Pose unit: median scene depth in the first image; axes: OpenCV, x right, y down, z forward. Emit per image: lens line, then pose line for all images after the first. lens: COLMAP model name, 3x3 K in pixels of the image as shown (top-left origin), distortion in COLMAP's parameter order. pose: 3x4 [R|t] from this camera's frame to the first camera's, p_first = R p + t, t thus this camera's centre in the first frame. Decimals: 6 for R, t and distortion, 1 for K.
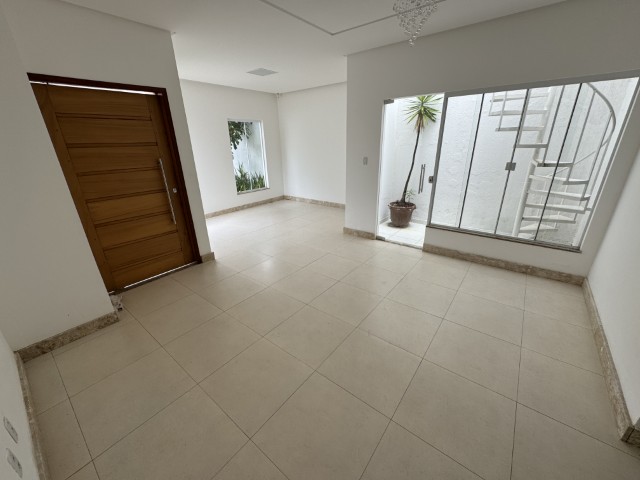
lens RADIAL K [[256.2, 0, 321.2], [0, 256.2, 240.7], [0, 0, 1]] dist [-0.009201, 0.000254]
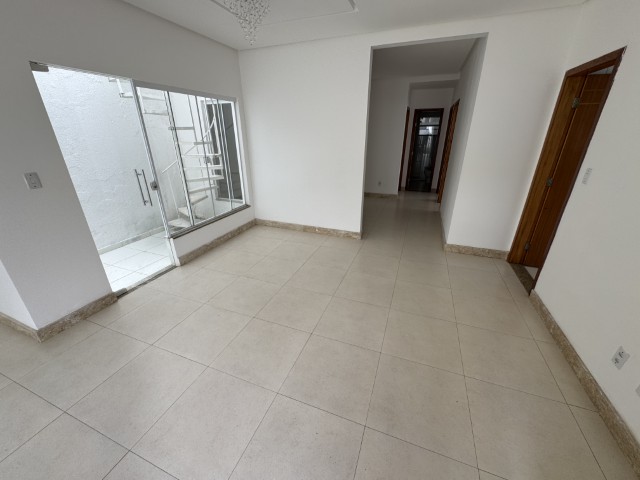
lens RADIAL K [[256.2, 0, 319.1], [0, 256.2, 240.9], [0, 0, 1]] dist [-0.009201, 0.000254]
pose [[-0.283375, -0.351920, 0.892105, -0.527252], [0.356603, 0.824866, 0.438669, -0.269725], [-0.890243, 0.442436, -0.108251, 0.708038]]
